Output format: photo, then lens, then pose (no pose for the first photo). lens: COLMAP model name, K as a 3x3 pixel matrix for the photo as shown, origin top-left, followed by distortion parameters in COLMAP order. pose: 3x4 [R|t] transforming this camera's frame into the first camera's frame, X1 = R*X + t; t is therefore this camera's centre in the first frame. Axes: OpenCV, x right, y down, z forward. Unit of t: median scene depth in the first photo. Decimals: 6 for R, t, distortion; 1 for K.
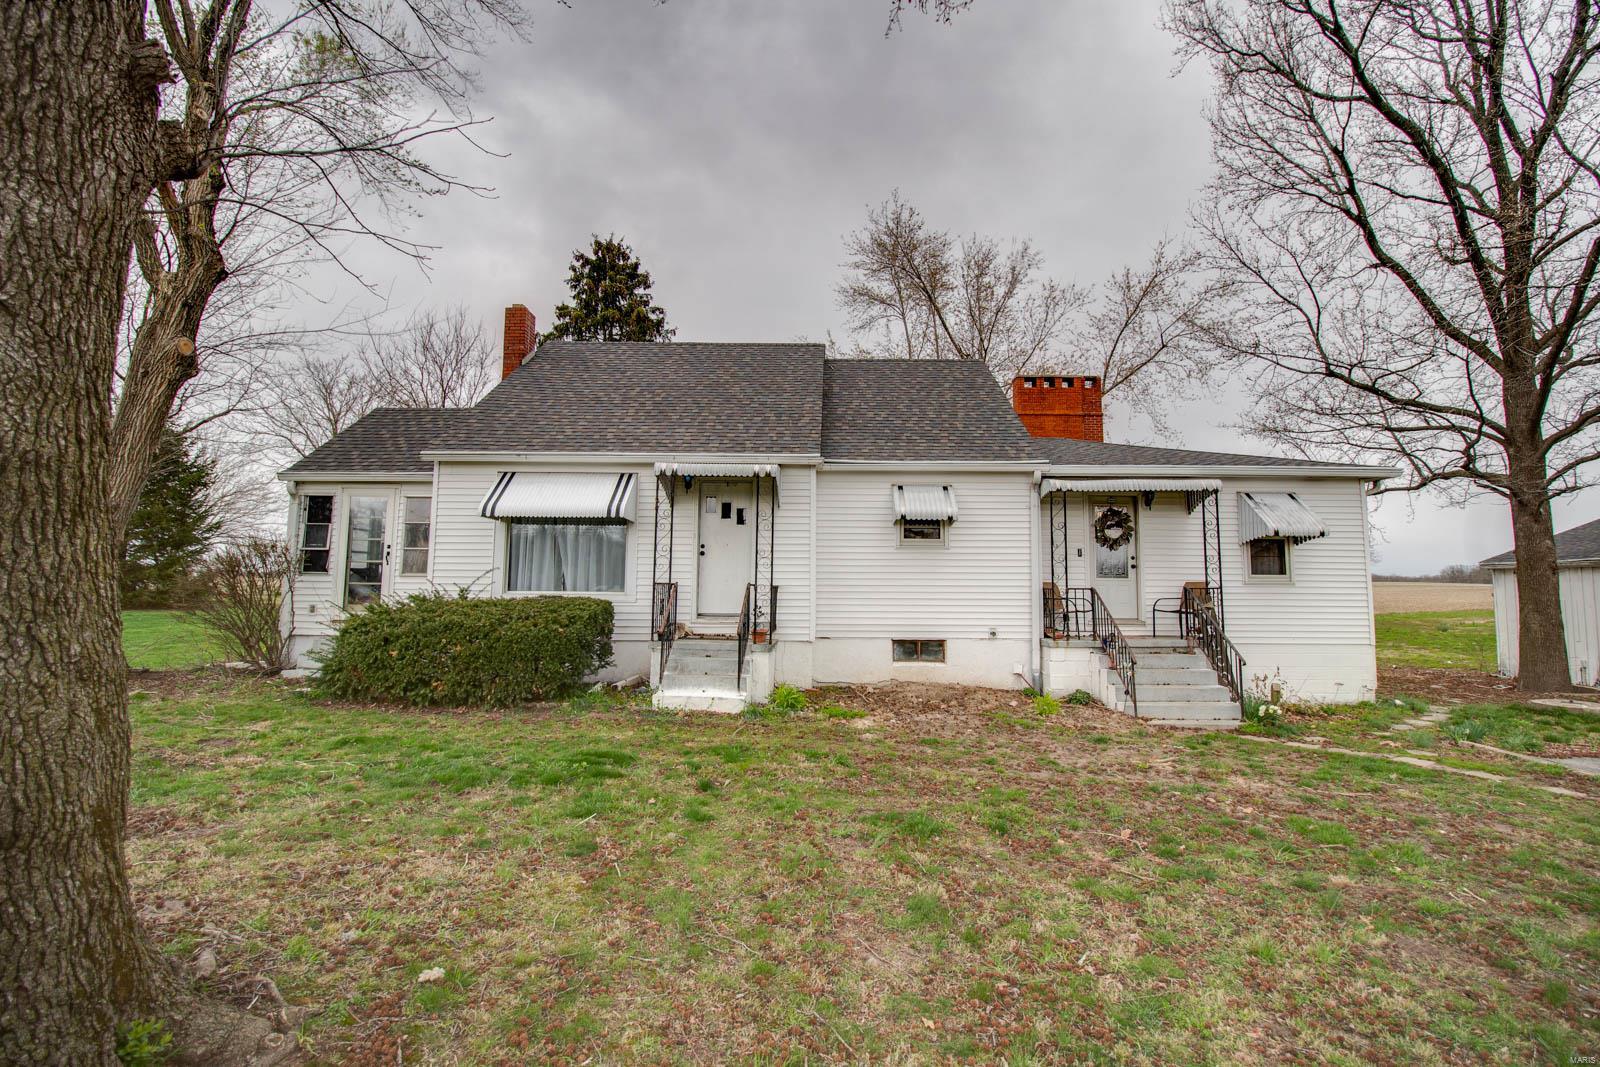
lens RADIAL K [[744.4, 0, 810.7], [0, 744.4, 515.9], [0, 0, 1]] dist [-0.005772, -0.004380]
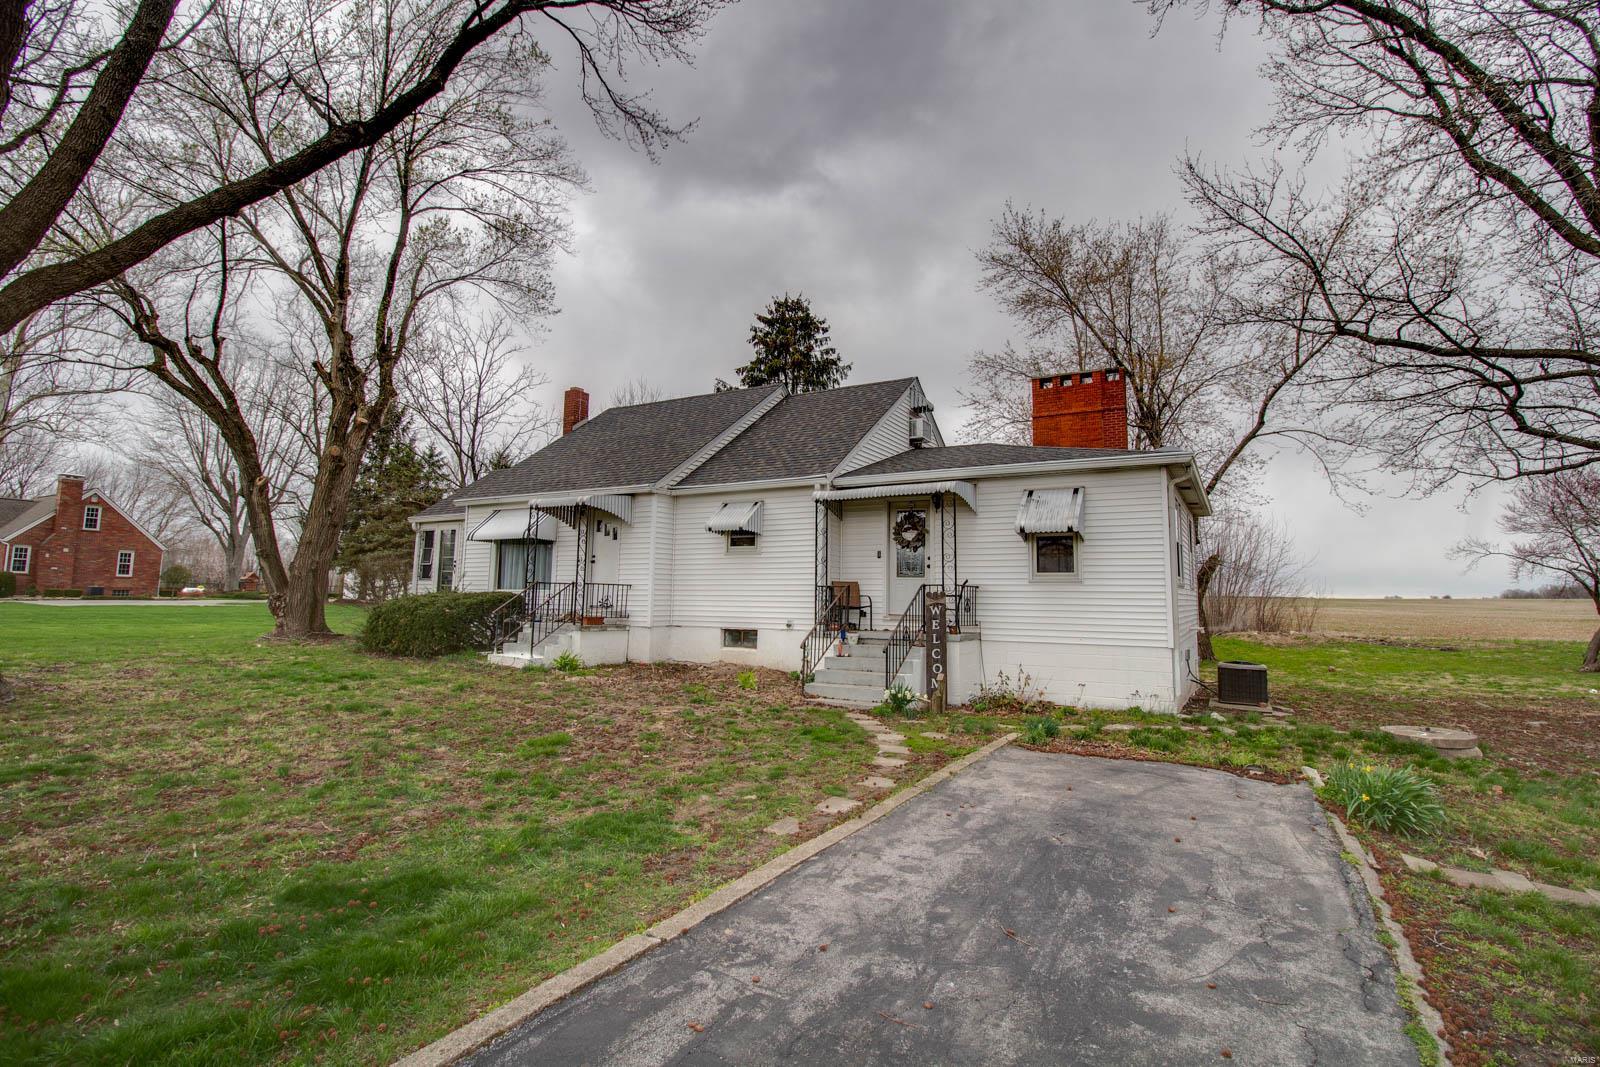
lens RADIAL K [[744.4, 0, 811.1], [0, 744.4, 517.2], [0, 0, 1]] dist [-0.005772, -0.004380]
pose [[0.876368, -0.049102, -0.479133, 0.838085], [0.039731, 0.998769, -0.029684, 0.024086], [0.480001, 0.006978, 0.877240, -0.013149]]
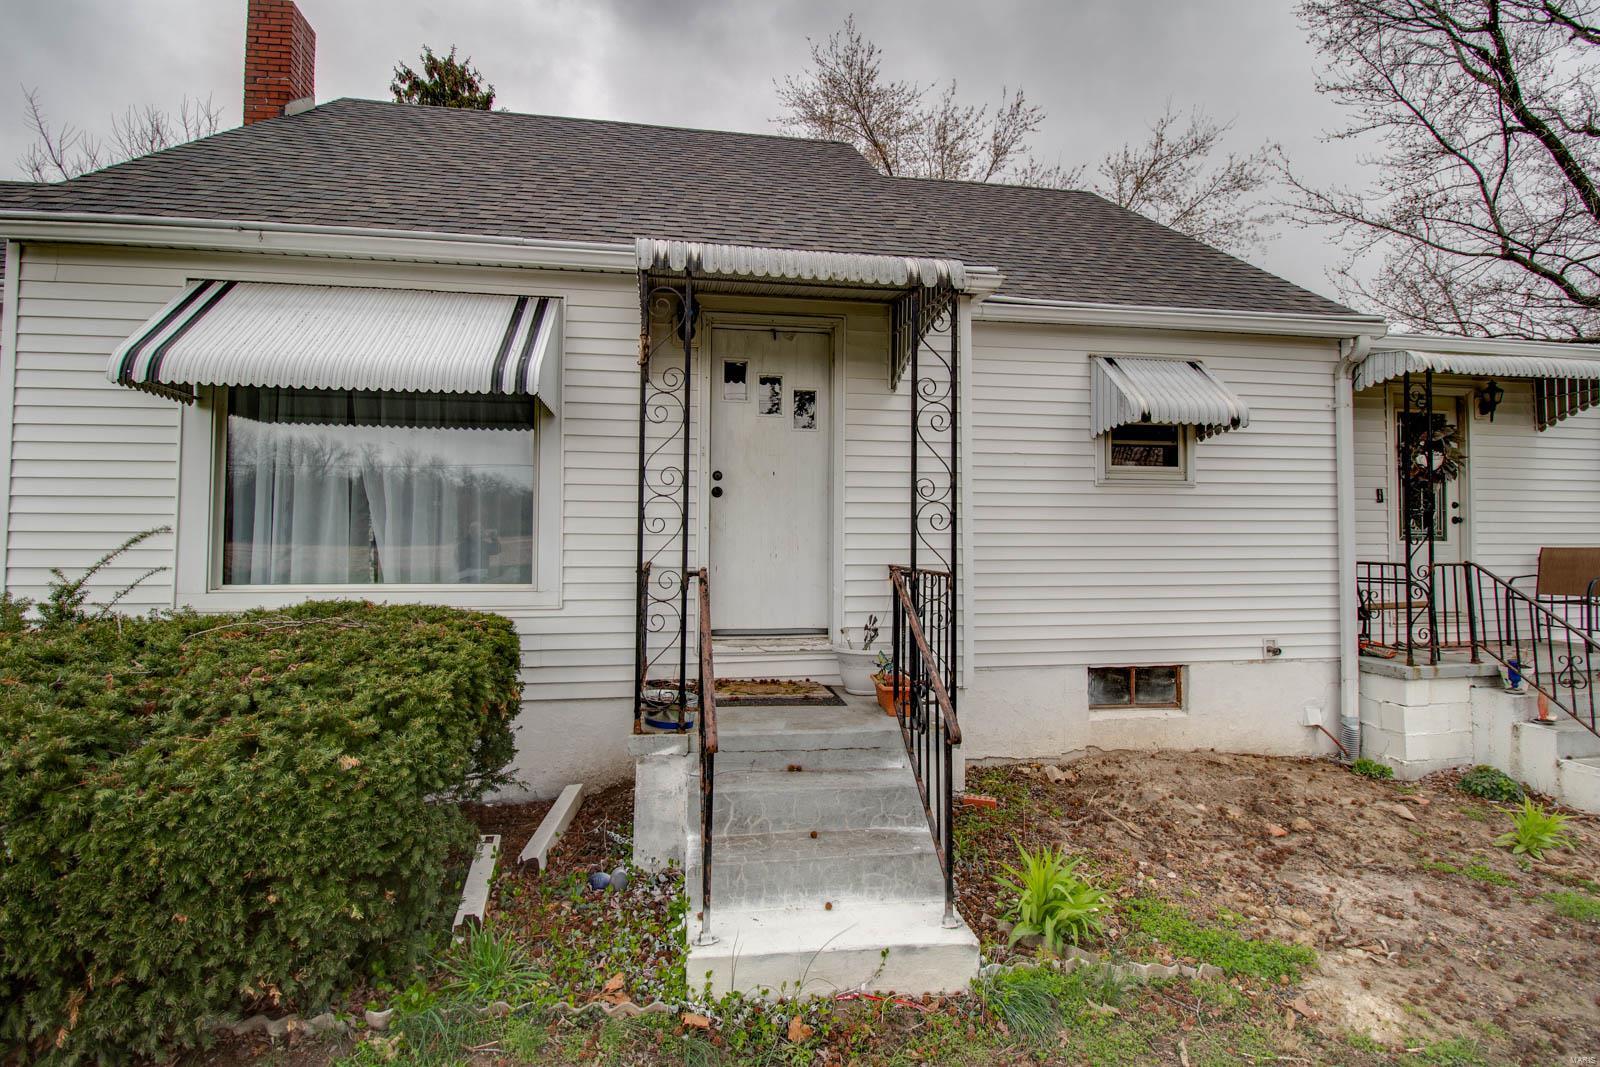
lens RADIAL K [[769.9, 0, 797.8], [0, 769.9, 507.7], [0, 0, 1]] dist [-0.004081, -0.006543]
pose [[0.986311, 0.002513, 0.164879, -0.166985], [-0.012602, 0.998109, 0.060169, 0.030830], [-0.164416, -0.061423, 0.984477, 0.530597]]
